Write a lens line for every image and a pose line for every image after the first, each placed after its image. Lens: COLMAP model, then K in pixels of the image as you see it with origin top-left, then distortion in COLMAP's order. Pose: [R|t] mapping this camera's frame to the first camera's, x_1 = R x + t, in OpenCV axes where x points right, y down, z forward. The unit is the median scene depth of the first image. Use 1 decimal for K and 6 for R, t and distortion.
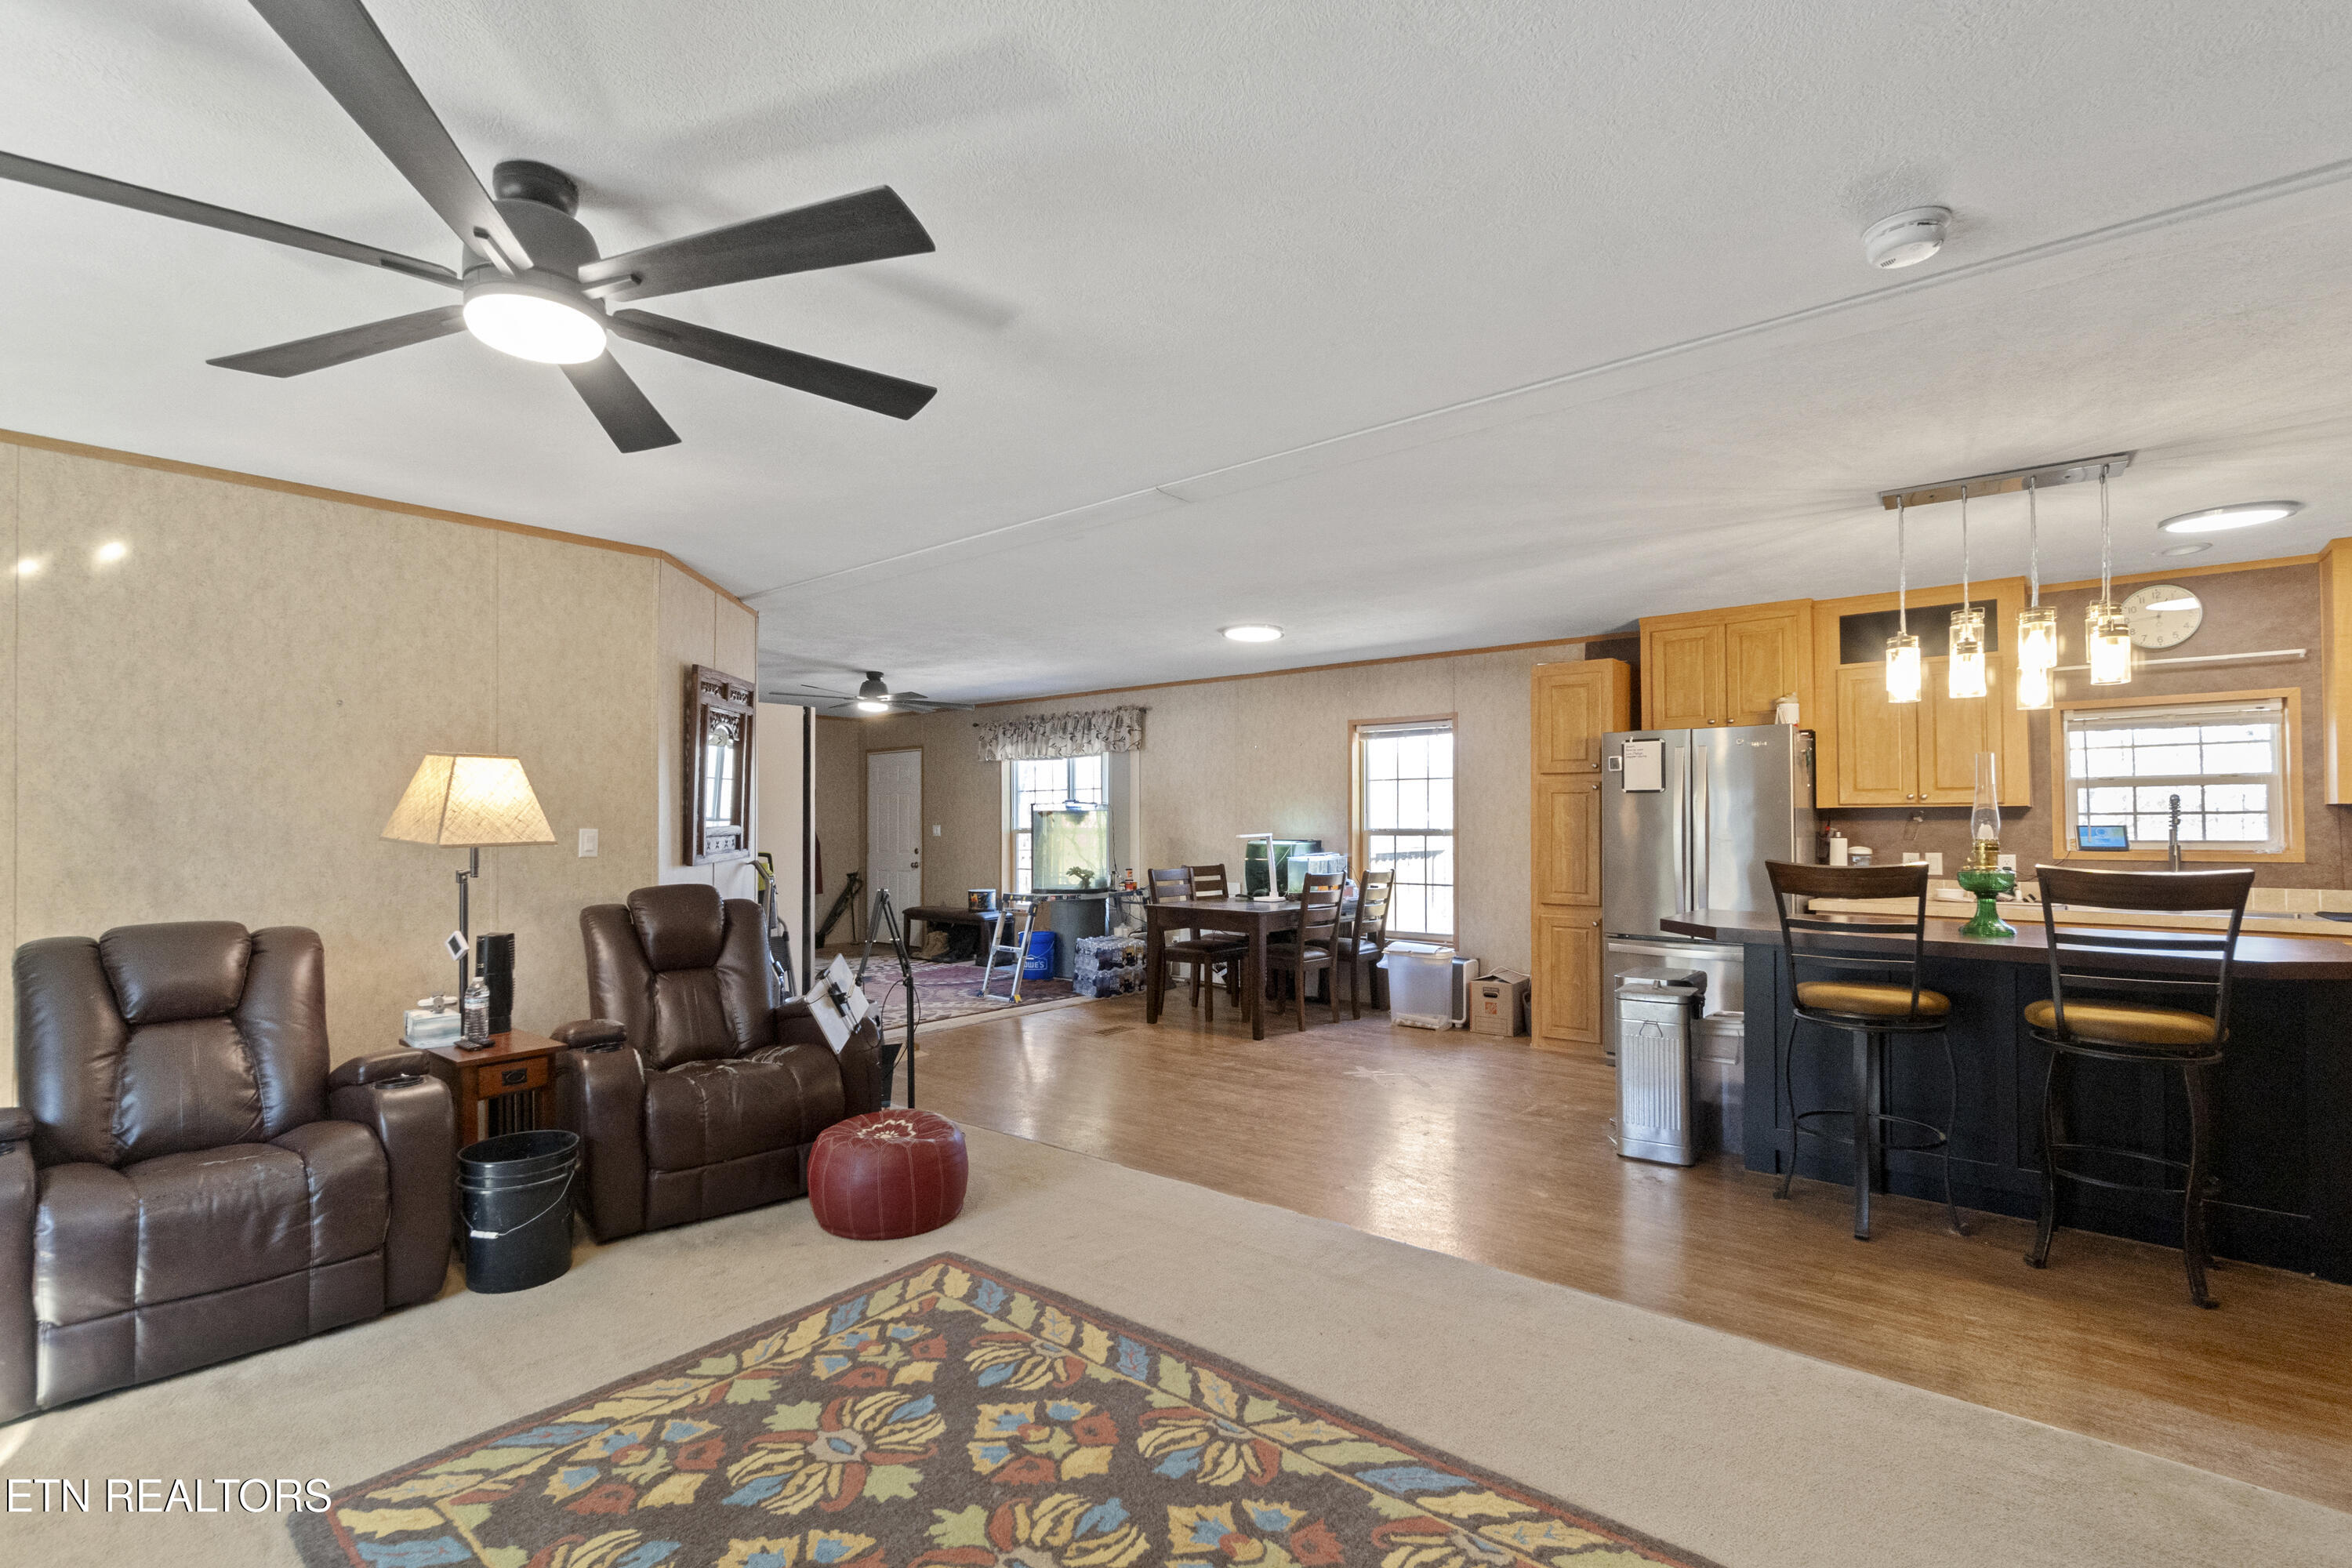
lens RADIAL K [[1063.2, 0, 1169.2], [0, 1063.2, 816.0], [0, 0, 1]] dist [-0.000390, 0.001140]
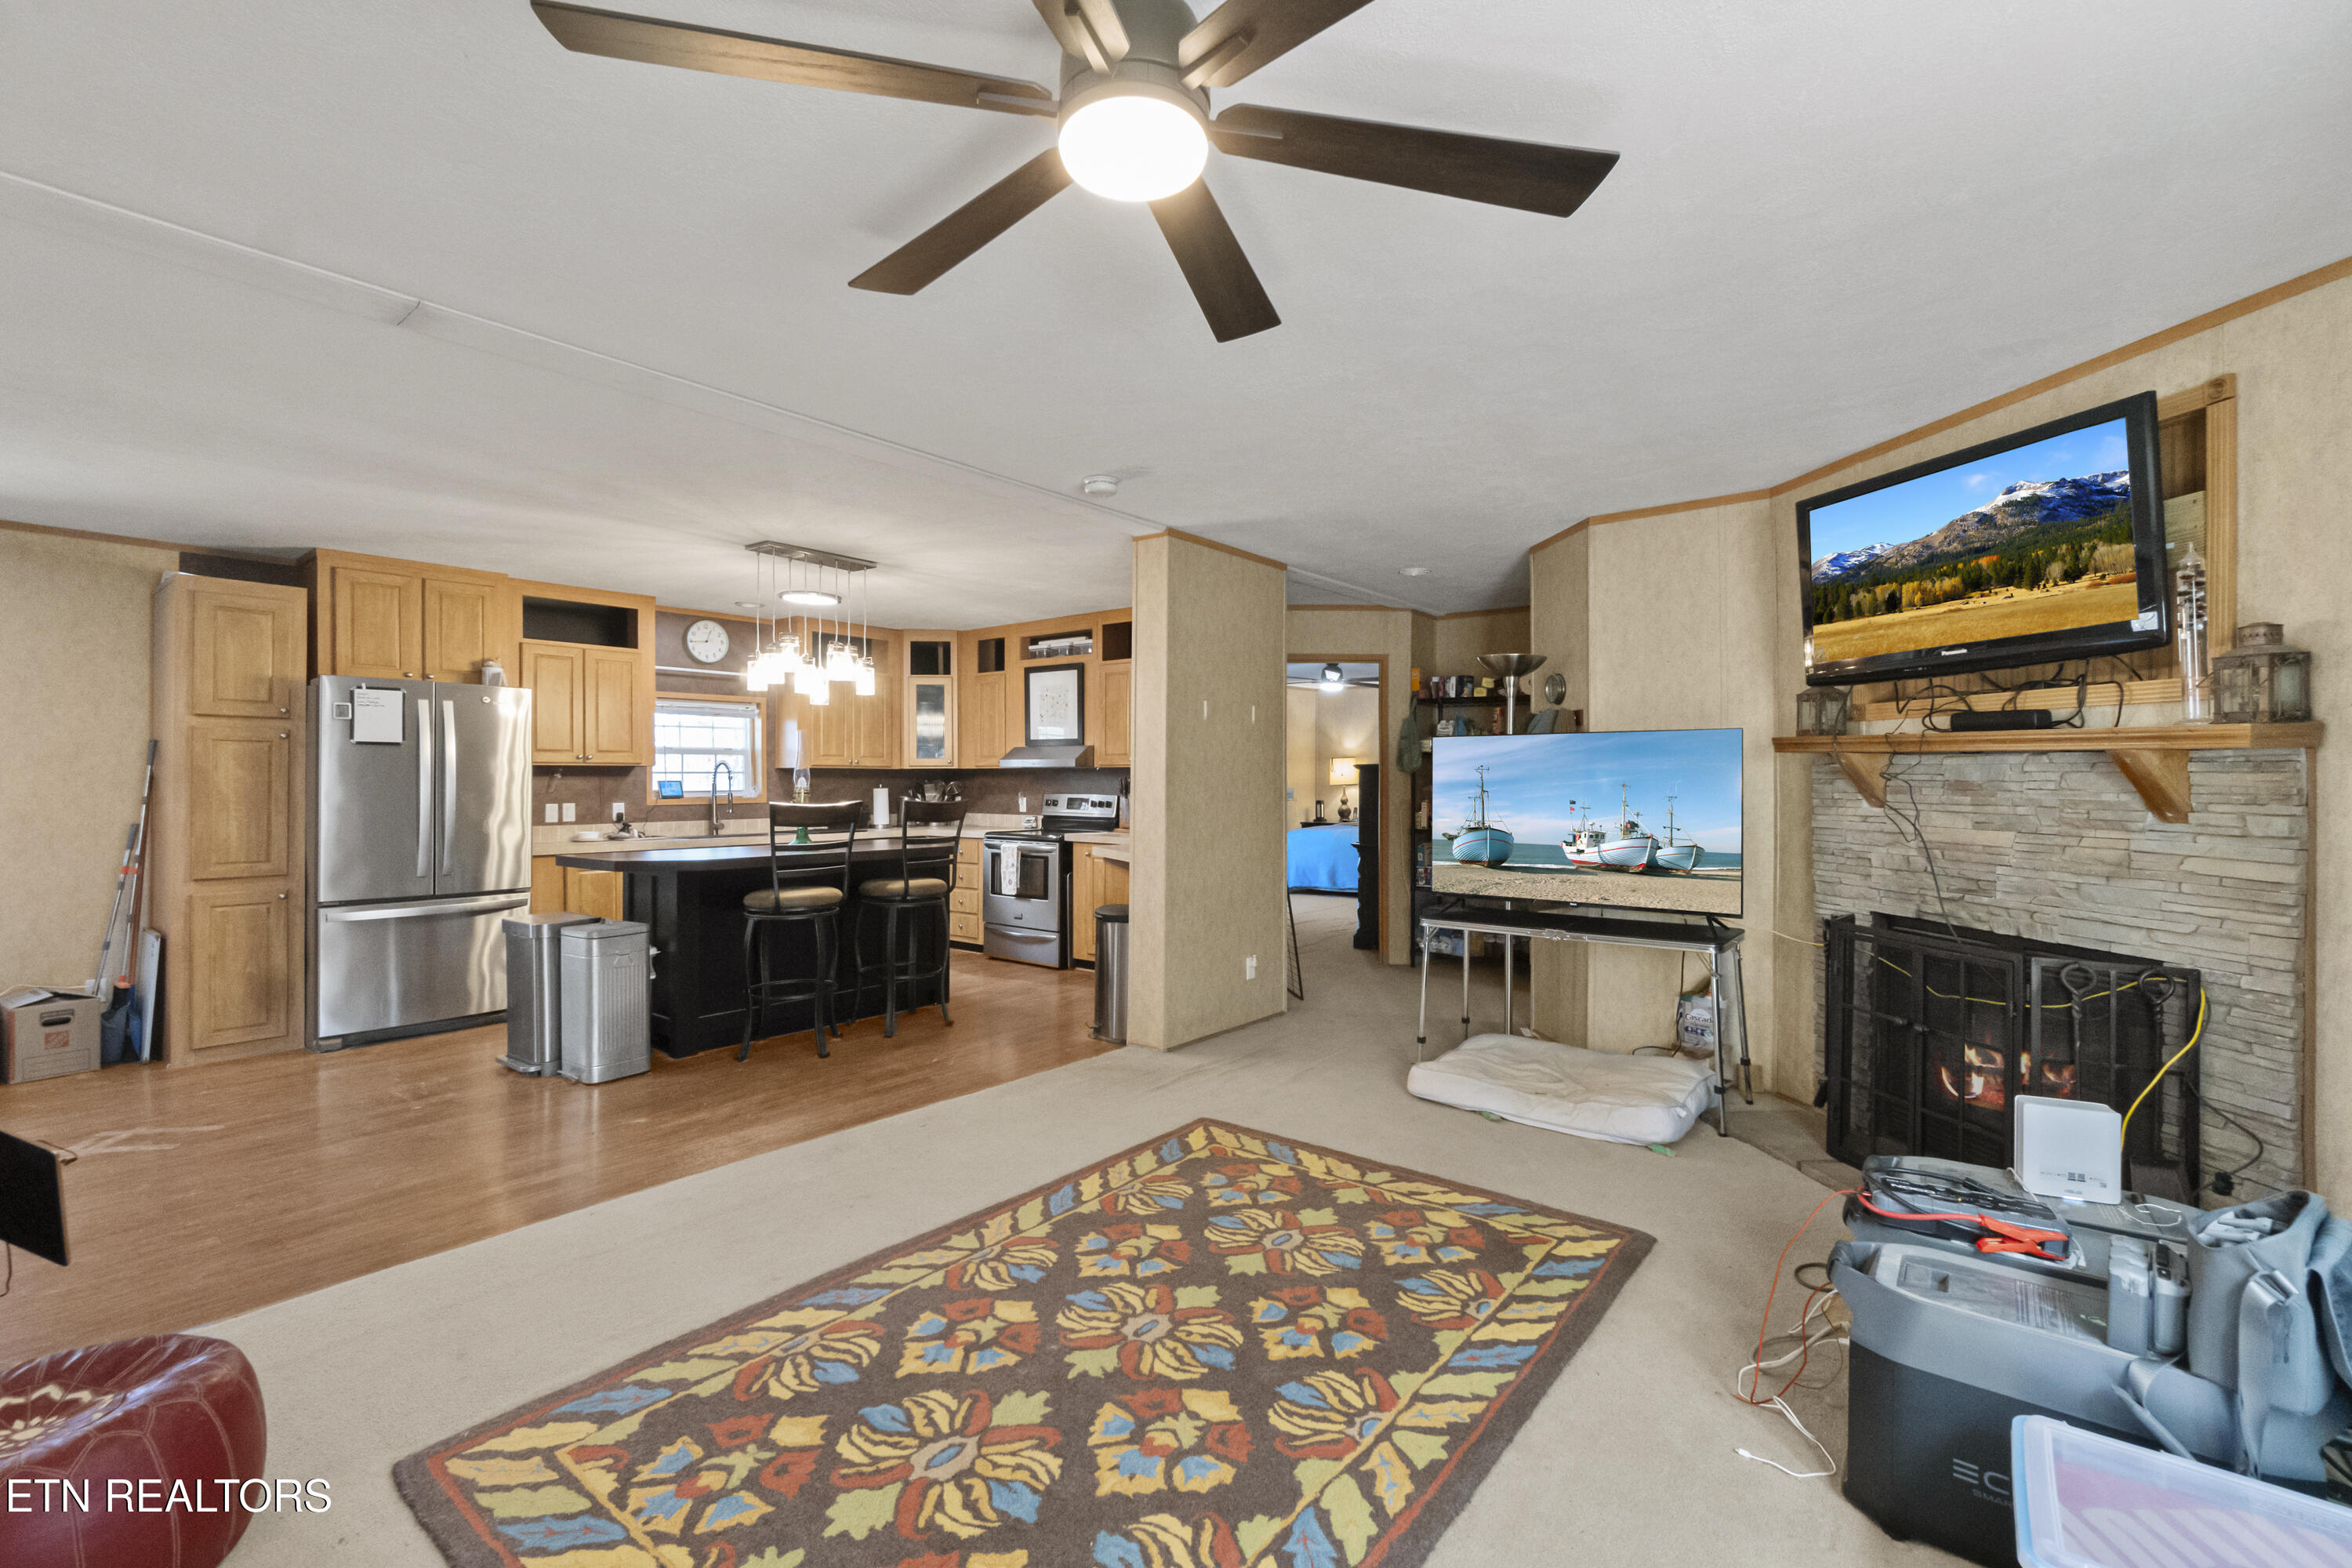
lens RADIAL K [[1024.3, 0, 1173.0], [0, 1024.3, 774.1], [0, 0, 1]] dist [0.000418, 0.000111]
pose [[-0.023131, 0.010695, 0.999675, -0.878952], [-0.002640, 0.999939, -0.010759, 0.021909], [-0.999729, -0.002888, -0.023101, 0.619812]]
